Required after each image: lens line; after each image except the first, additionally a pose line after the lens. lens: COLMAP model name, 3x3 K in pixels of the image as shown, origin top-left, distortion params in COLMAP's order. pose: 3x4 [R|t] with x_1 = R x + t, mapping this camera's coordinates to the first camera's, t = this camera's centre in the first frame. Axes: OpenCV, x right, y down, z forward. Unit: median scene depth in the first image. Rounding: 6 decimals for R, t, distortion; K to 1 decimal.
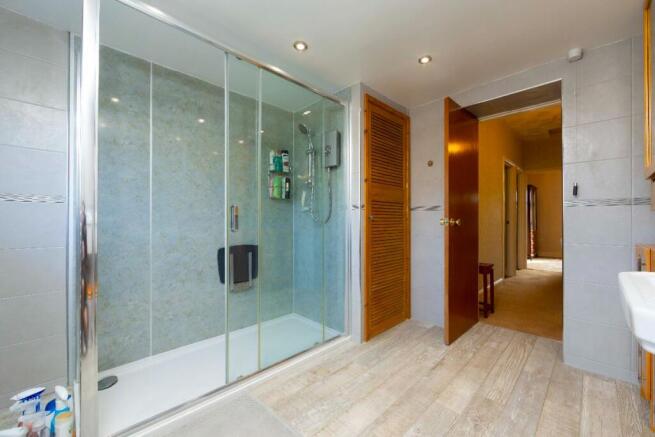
lens RADIAL K [[253.6, 0, 329.9], [0, 253.6, 219.9], [0, 0, 1]] dist [-0.001875, -0.000169]
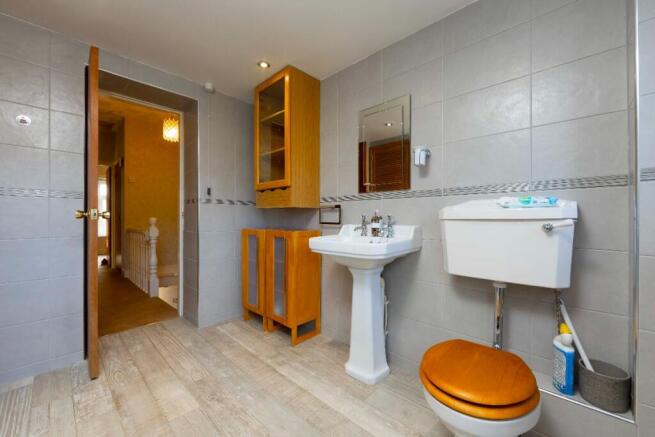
lens RADIAL K [[269.4, 0, 328.9], [0, 269.4, 217.6], [0, 0, 1]] dist [0.001162, 0.000113]
pose [[-0.031399, -0.004655, 0.999496, -0.449037], [-0.005033, 0.999977, 0.004499, 0.010409], [-0.999494, -0.004890, -0.031422, 0.418579]]
